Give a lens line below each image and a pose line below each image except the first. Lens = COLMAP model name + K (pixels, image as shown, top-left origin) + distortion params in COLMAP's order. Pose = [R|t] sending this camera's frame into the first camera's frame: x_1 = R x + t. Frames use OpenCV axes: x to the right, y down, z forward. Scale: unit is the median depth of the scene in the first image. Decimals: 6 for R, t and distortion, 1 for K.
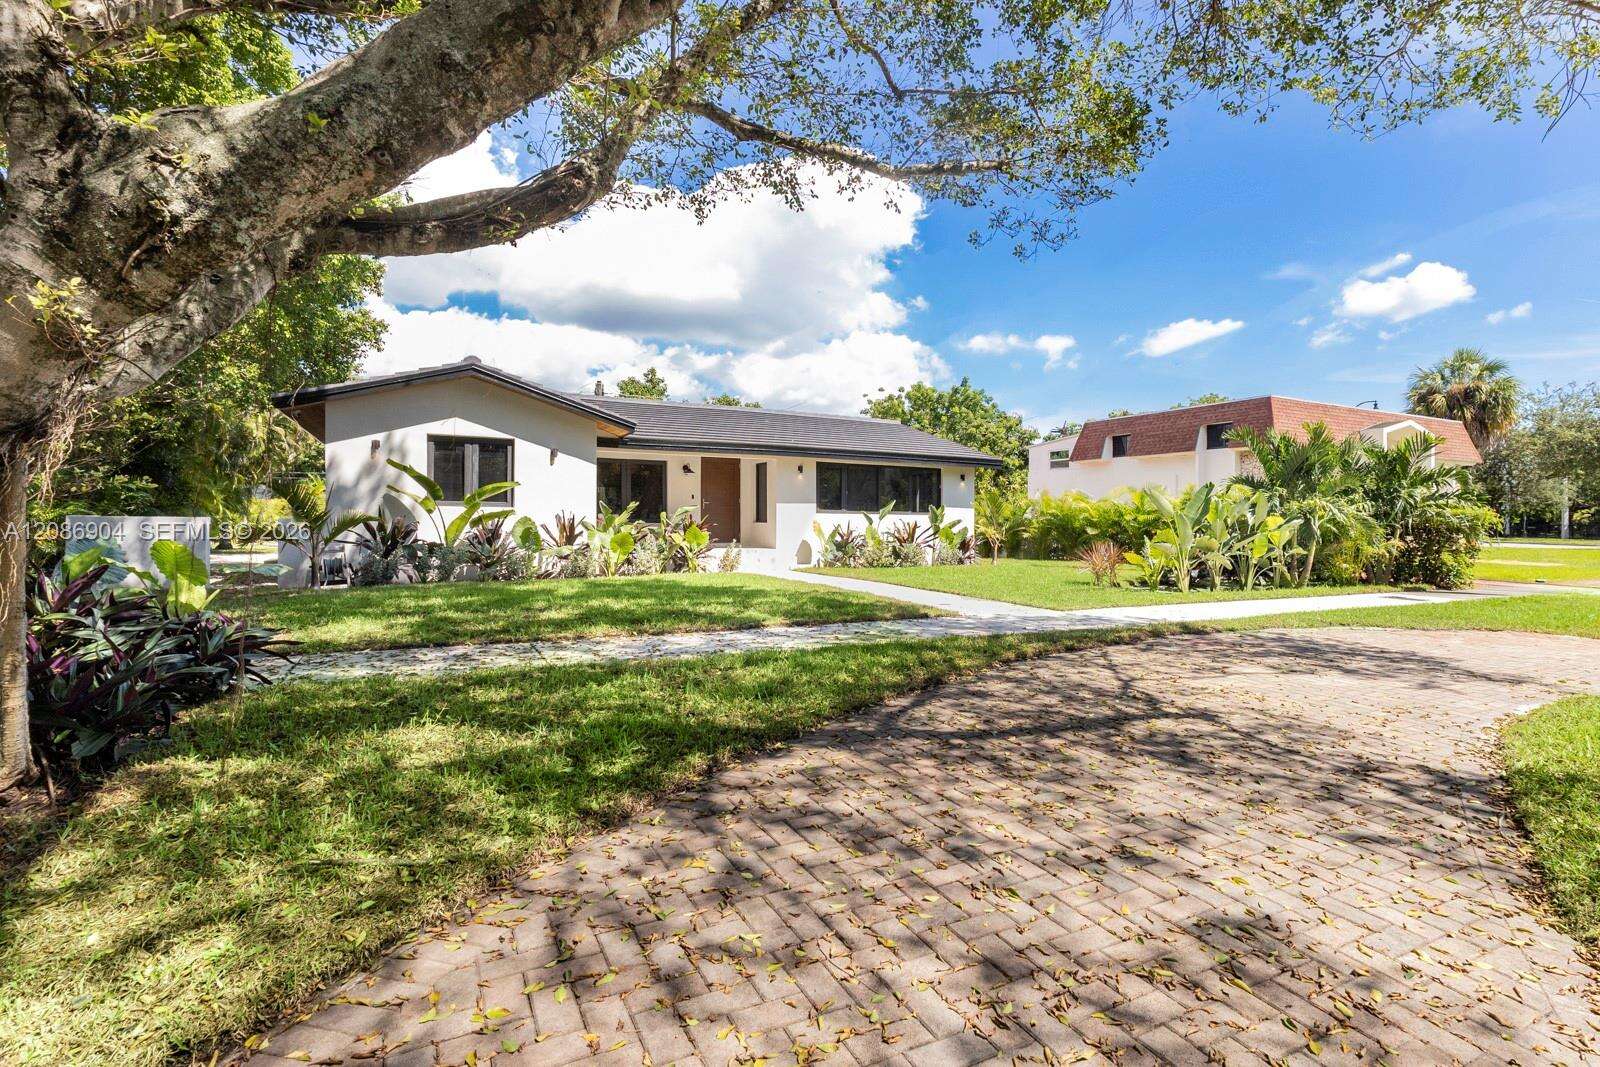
lens RADIAL K [[748.9, 0, 844.4], [0, 748.9, 511.8], [0, 0, 1]] dist [0.003746, 0.000280]
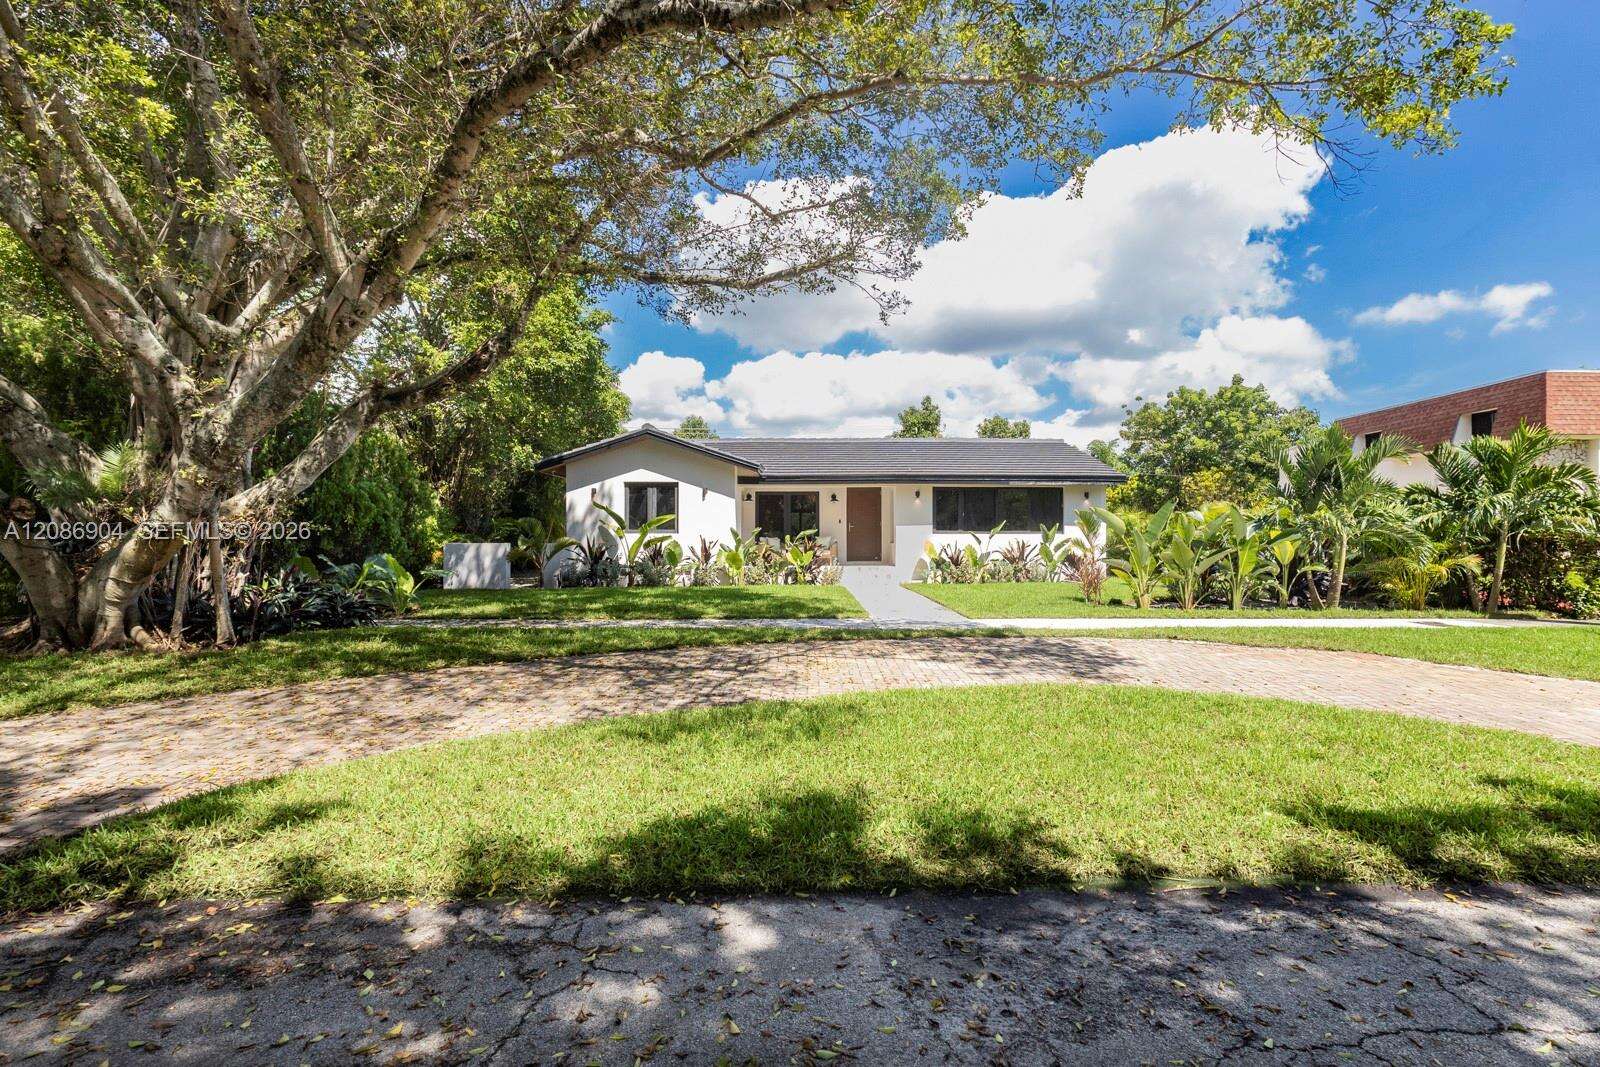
lens RADIAL K [[748.9, 0, 790.1], [0, 748.9, 537.4], [0, 0, 1]] dist [0.003746, 0.000280]
pose [[0.876555, -0.014212, -0.481092, 0.369745], [0.017222, 0.999850, 0.001842, 0.001660], [0.480994, -0.009900, 0.876668, -0.073266]]
